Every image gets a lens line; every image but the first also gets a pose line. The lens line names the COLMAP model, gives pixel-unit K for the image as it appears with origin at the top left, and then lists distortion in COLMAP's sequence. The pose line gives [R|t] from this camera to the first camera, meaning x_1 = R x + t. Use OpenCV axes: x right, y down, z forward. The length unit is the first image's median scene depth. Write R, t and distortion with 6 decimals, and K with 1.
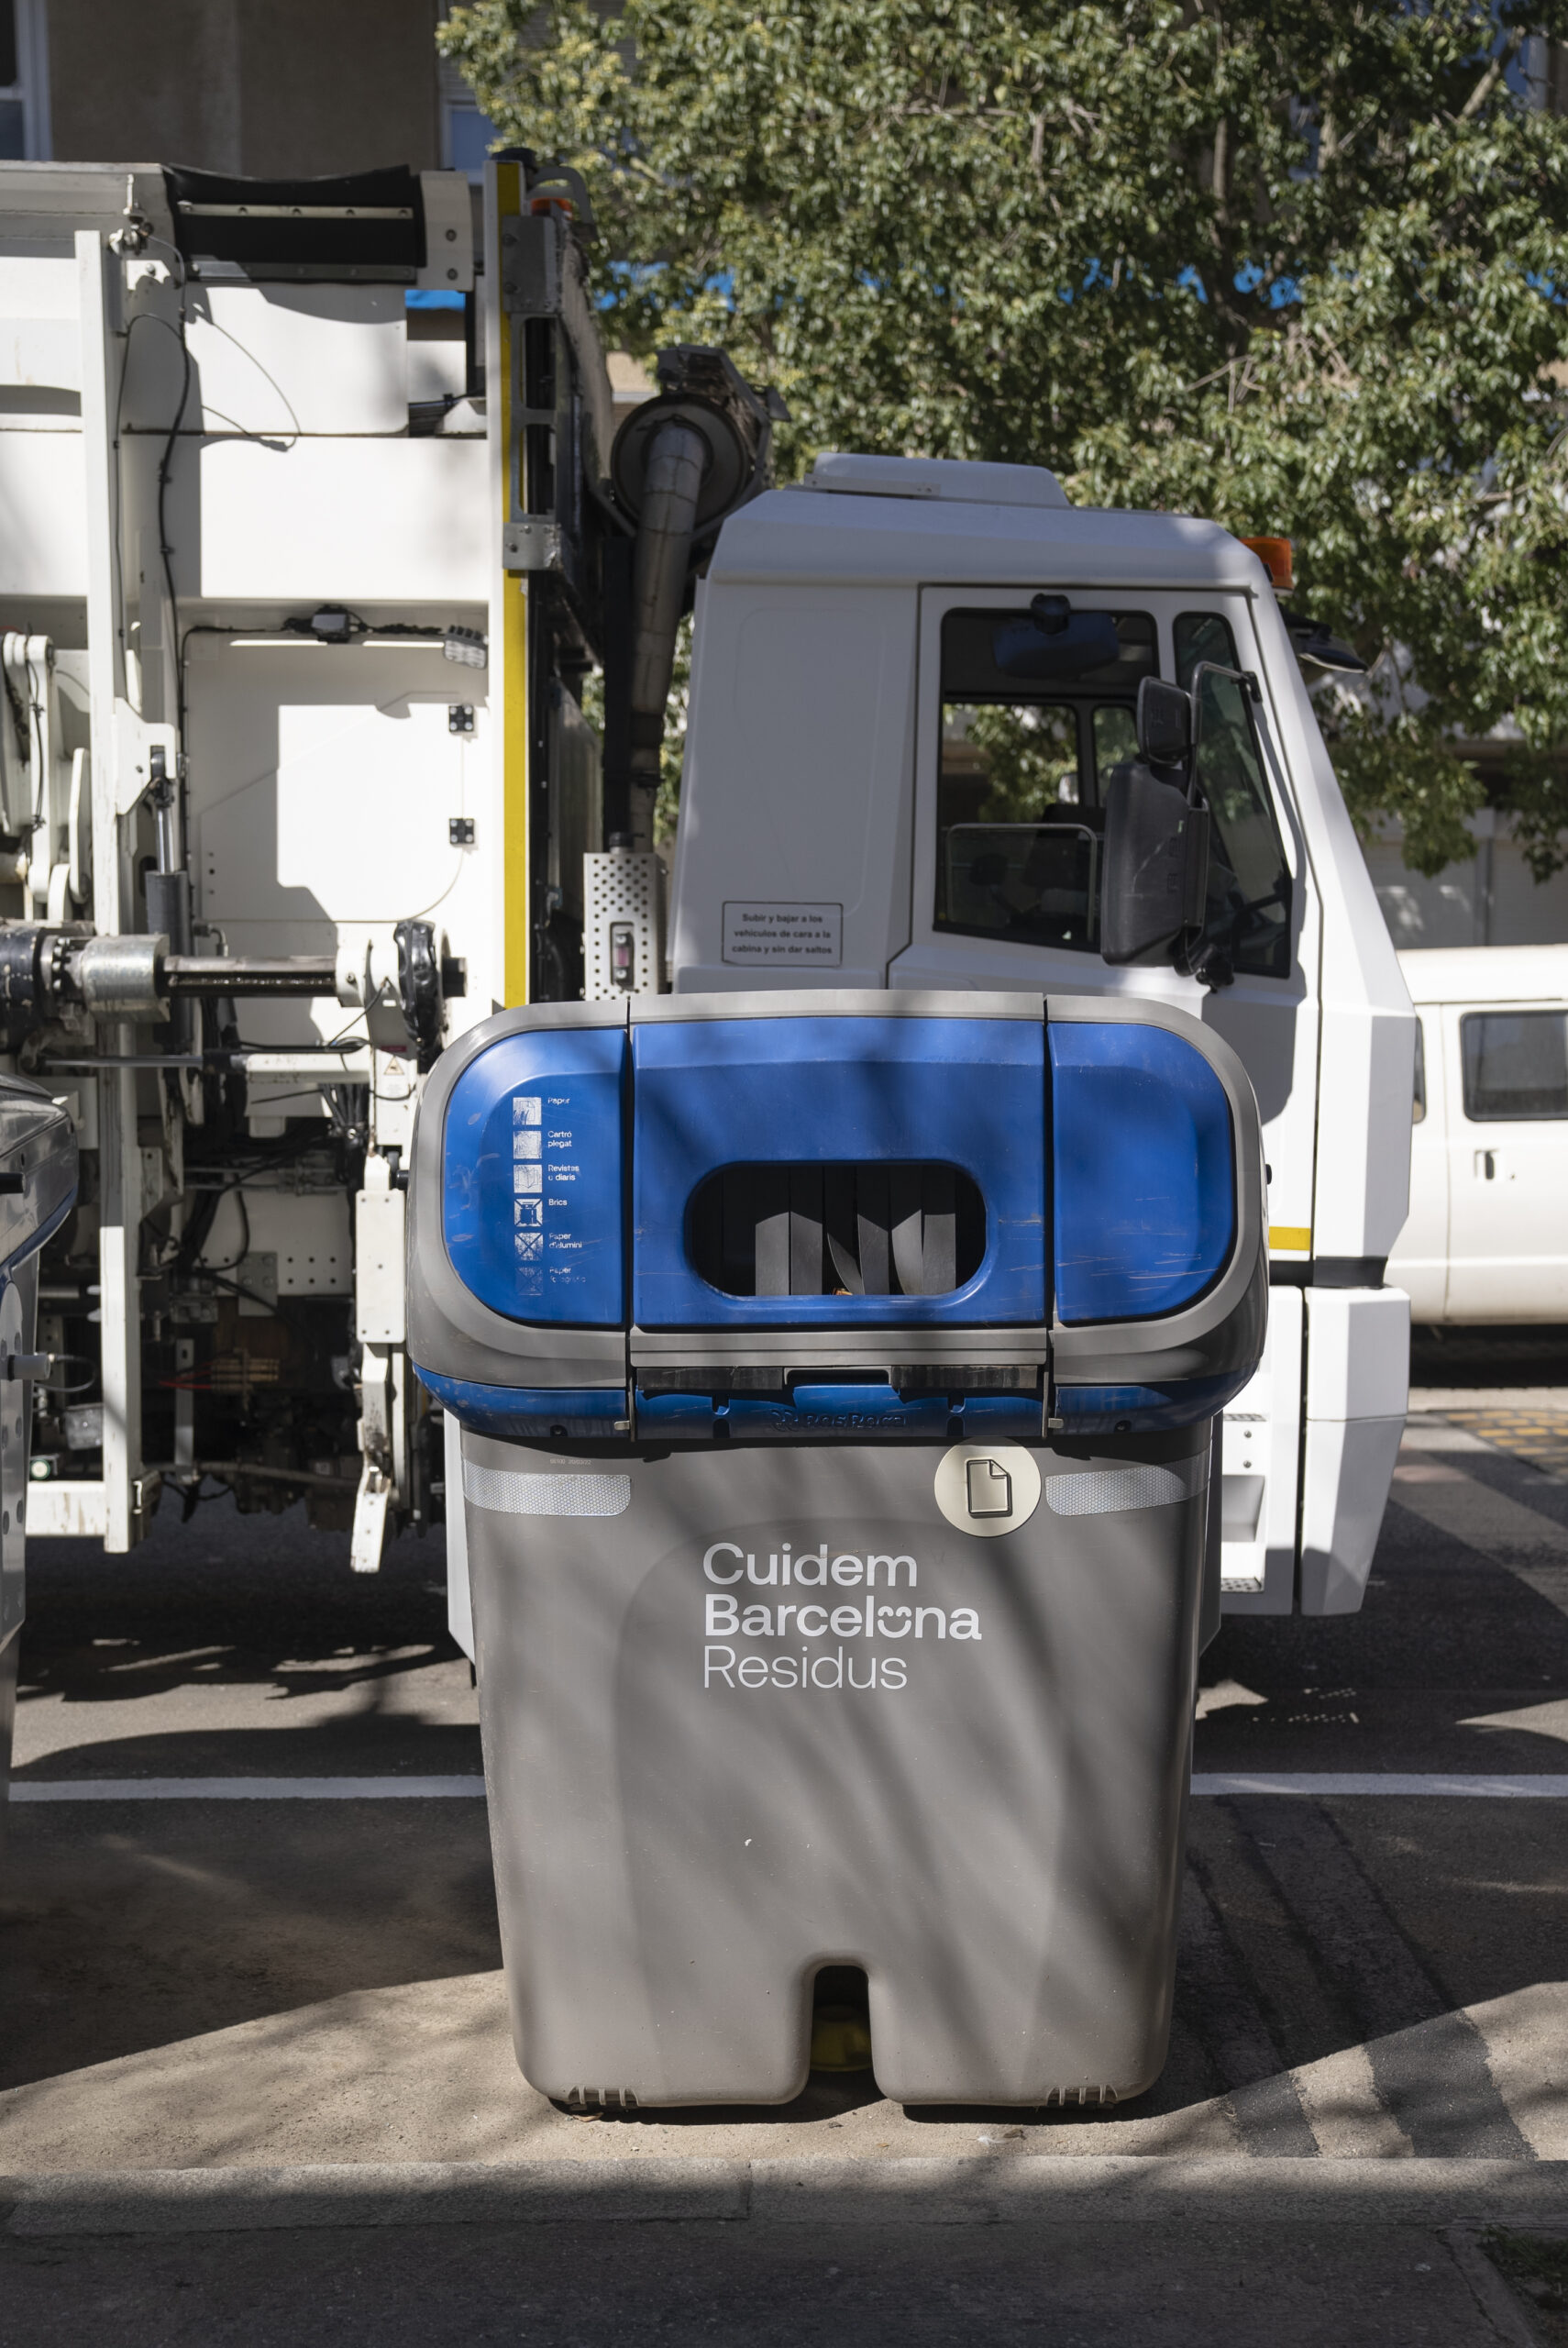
lens RADIAL K [[2972.4, 0, 784.0], [0, 2972.4, 1174.0], [0, 0, 1]] dist [0.063959, 0.432195]
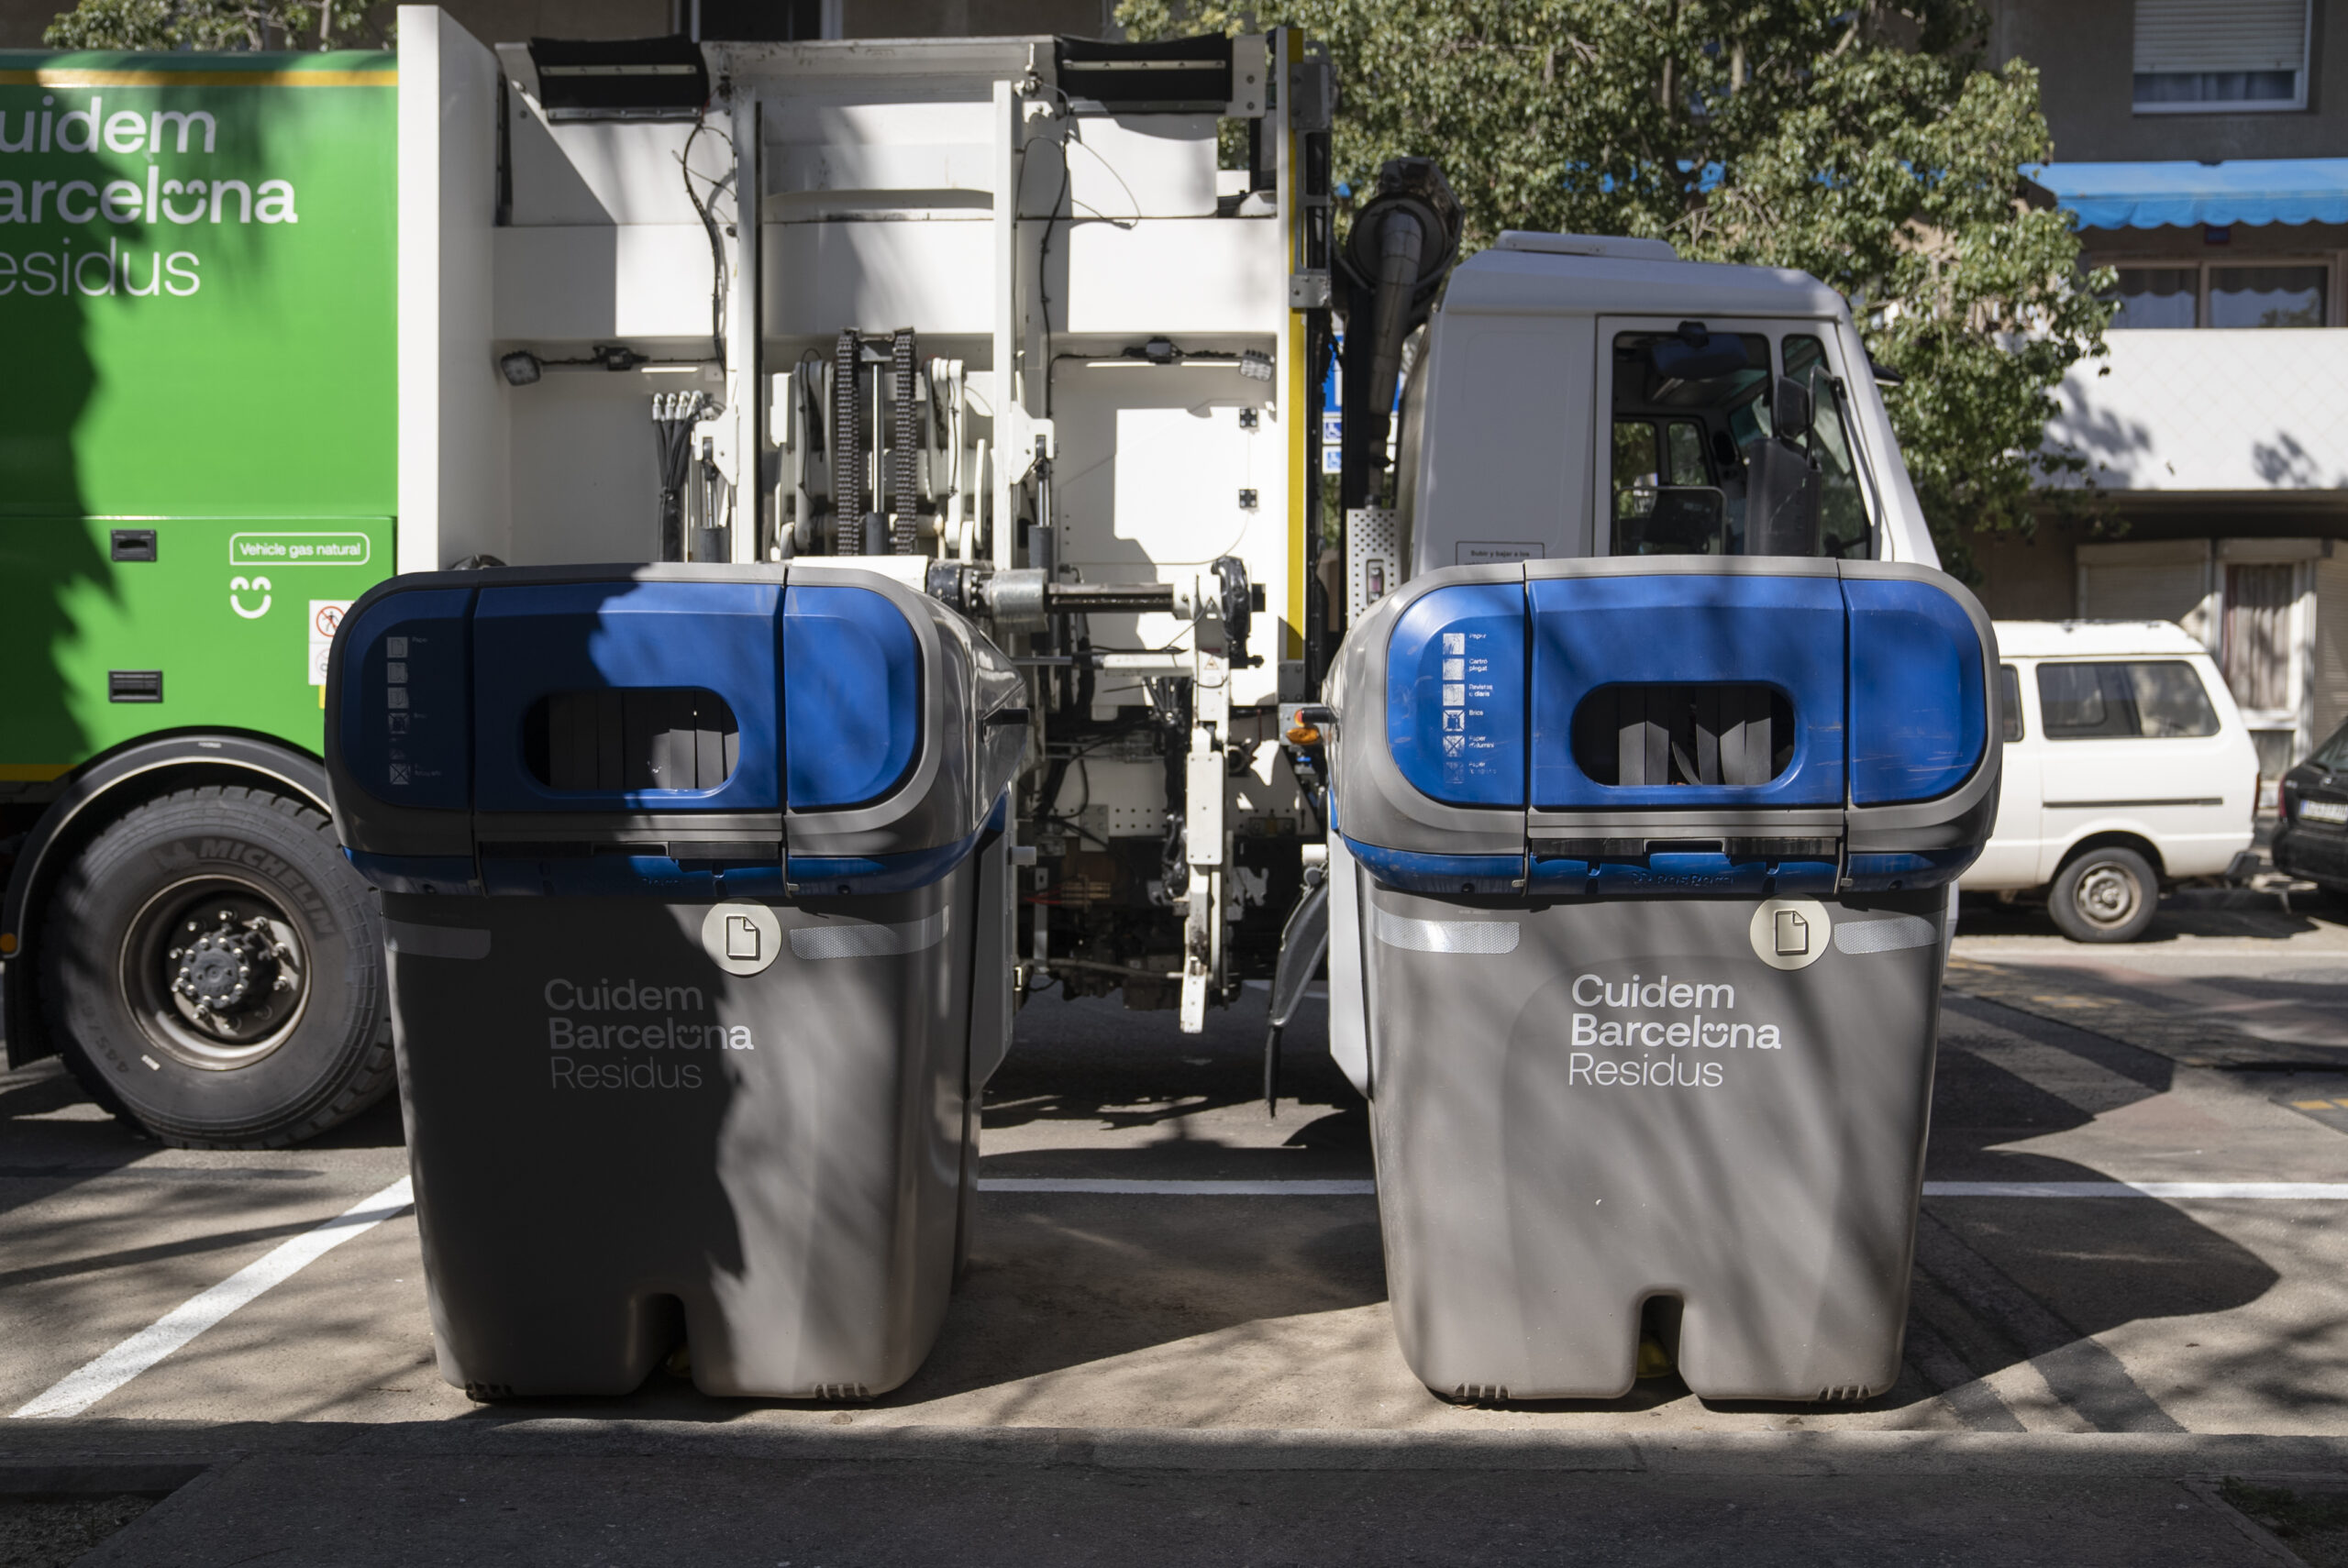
lens RADIAL K [[2081.6, 0, 1173.0], [0, 2081.6, 733.7], [0, 0, 1]] dist [-0.079561, 0.152712]
pose [[0.999132, 0.000885, -0.041652, -0.110027], [-0.002649, 0.999101, -0.042312, 0.037278], [0.041577, 0.042386, 0.998236, 0.043984]]
